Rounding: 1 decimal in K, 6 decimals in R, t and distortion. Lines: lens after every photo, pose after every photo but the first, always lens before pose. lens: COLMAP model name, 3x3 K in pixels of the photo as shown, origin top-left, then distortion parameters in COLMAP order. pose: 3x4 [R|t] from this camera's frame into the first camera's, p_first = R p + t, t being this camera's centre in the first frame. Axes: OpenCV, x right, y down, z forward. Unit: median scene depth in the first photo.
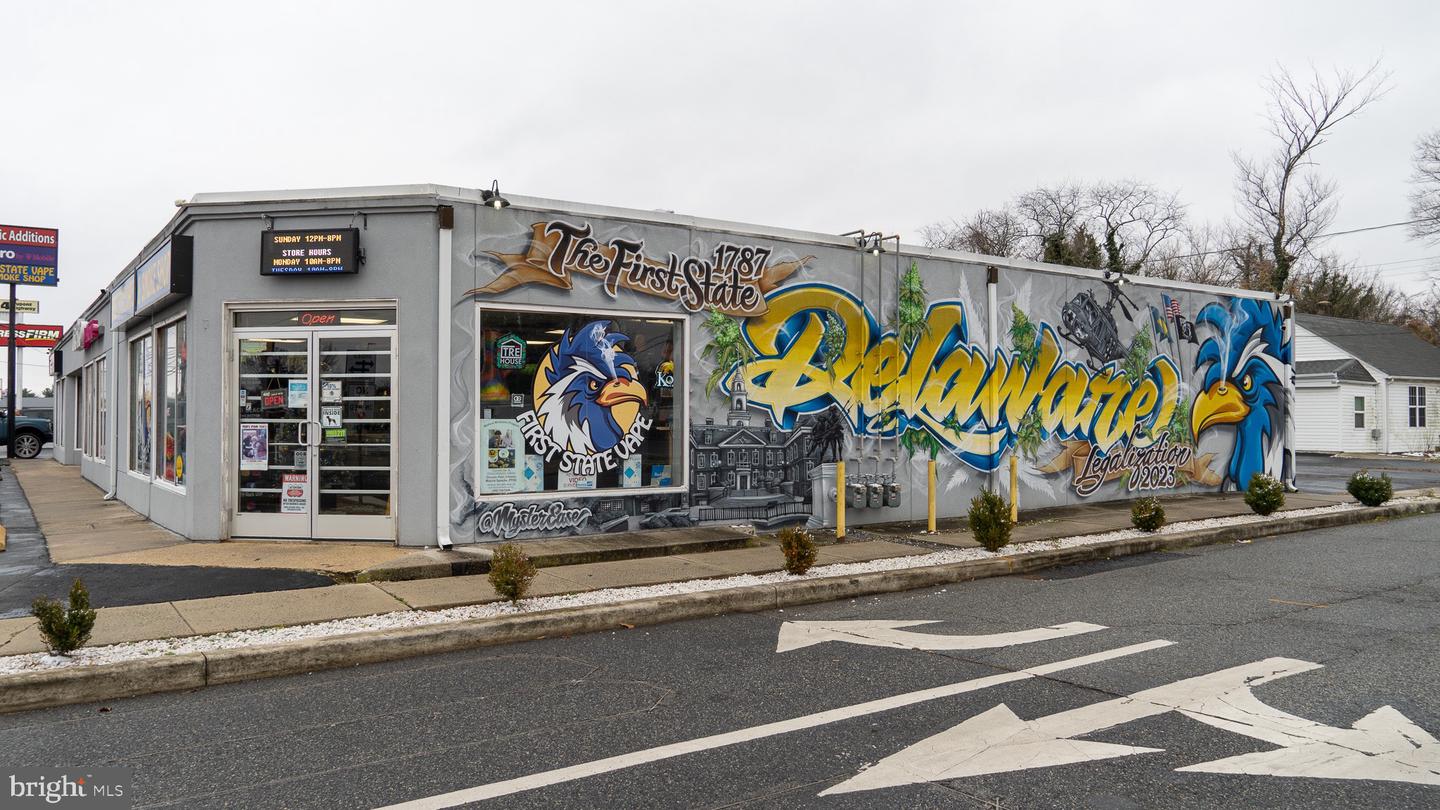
lens RADIAL K [[1087.2, 0, 712.9], [0, 1087.2, 416.4], [0, 0, 1]] dist [-0.030621, 0.007756]
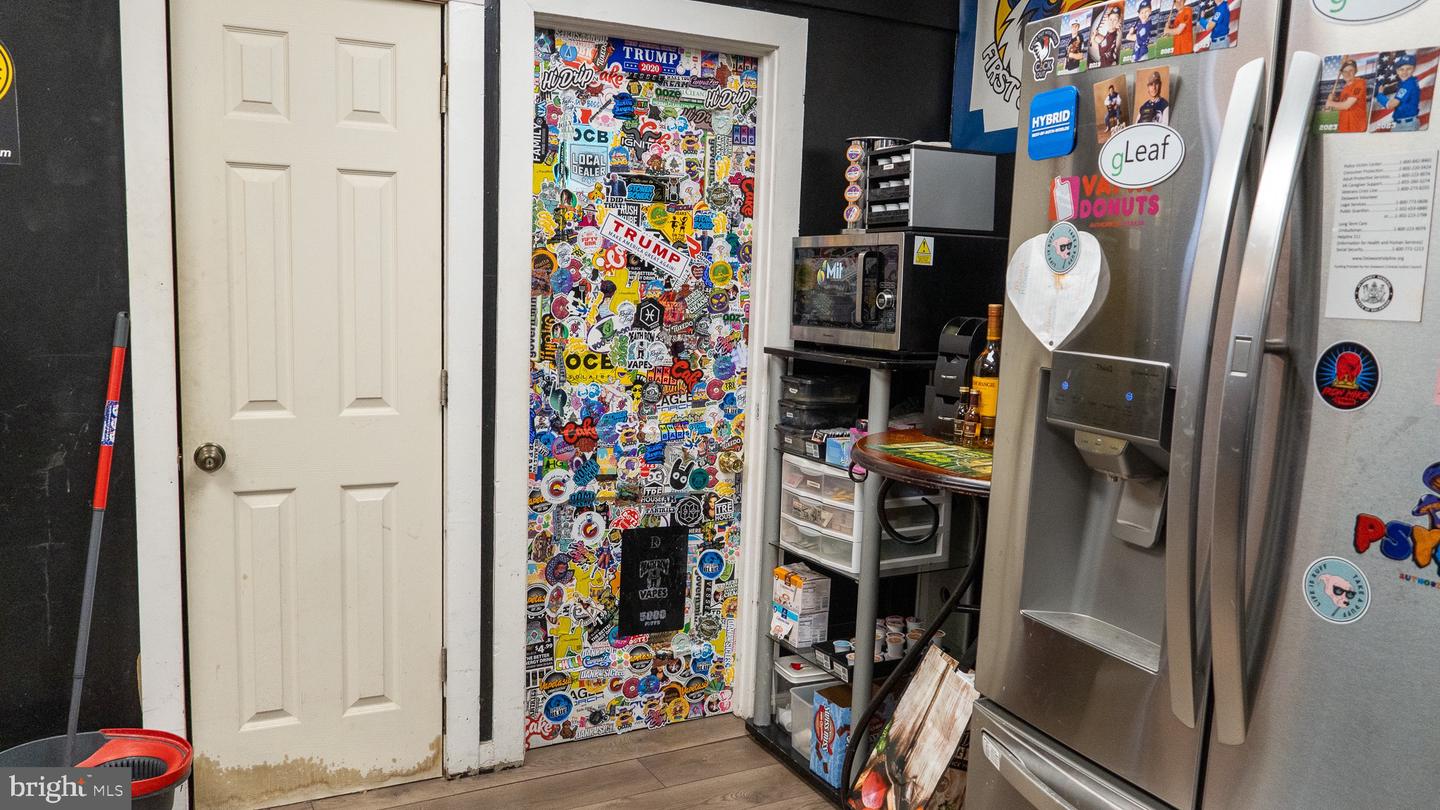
lens RADIAL K [[1087.2, 0, 732.5], [0, 1087.2, 404.8], [0, 0, 1]] dist [-0.030621, 0.007756]
pose [[-0.105955, 0.119440, -0.987171, 0.764465], [-0.023123, 0.992195, 0.122530, 0.183603], [0.994102, 0.035809, -0.102366, 0.871890]]
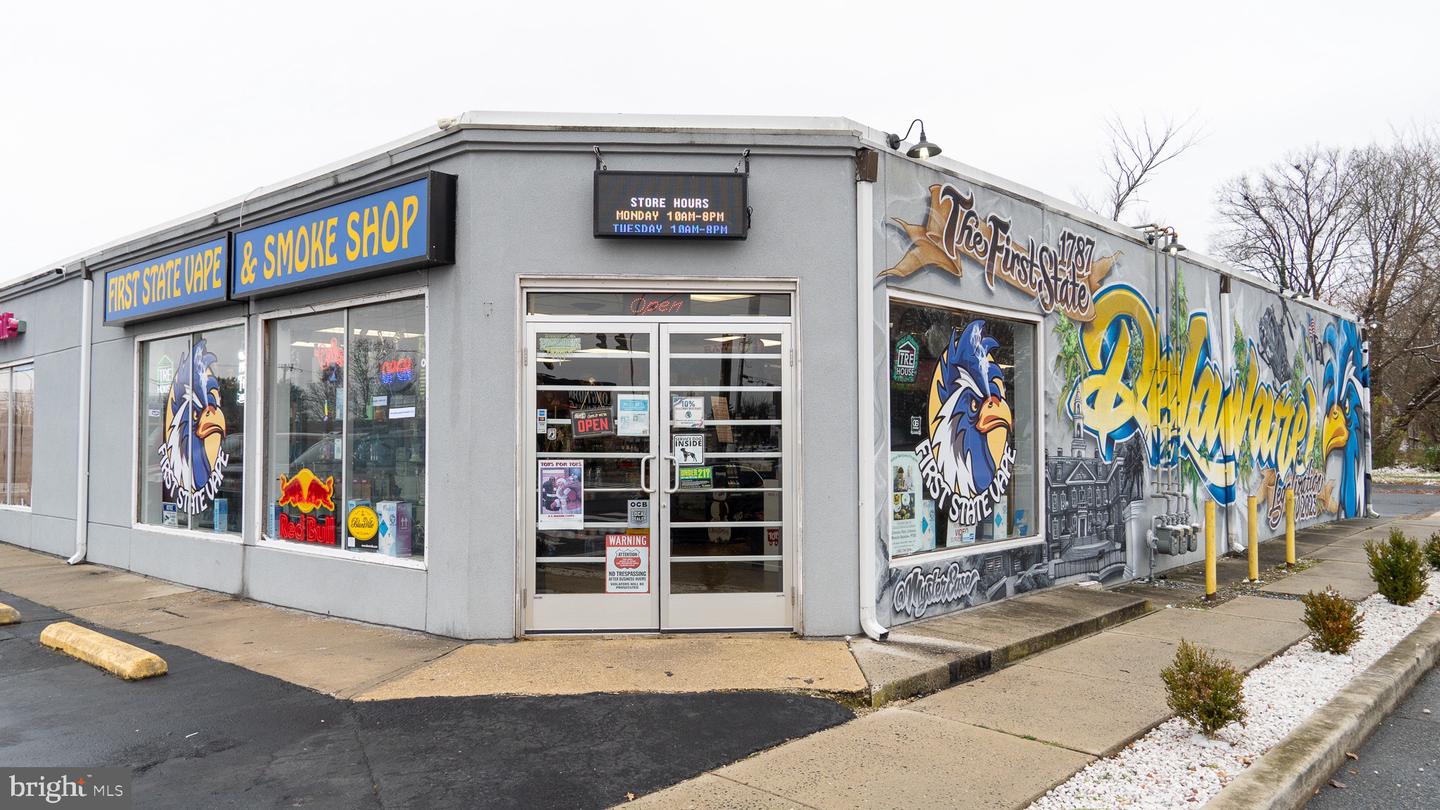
lens RADIAL K [[1087.2, 0, 722.9], [0, 1087.2, 408.6], [0, 0, 1]] dist [-0.030621, 0.007756]
pose [[0.972887, 0.005534, 0.231216, -0.462211], [0.000620, 0.999648, -0.026535, -0.006567], [-0.231282, 0.025959, 0.972540, 0.313985]]
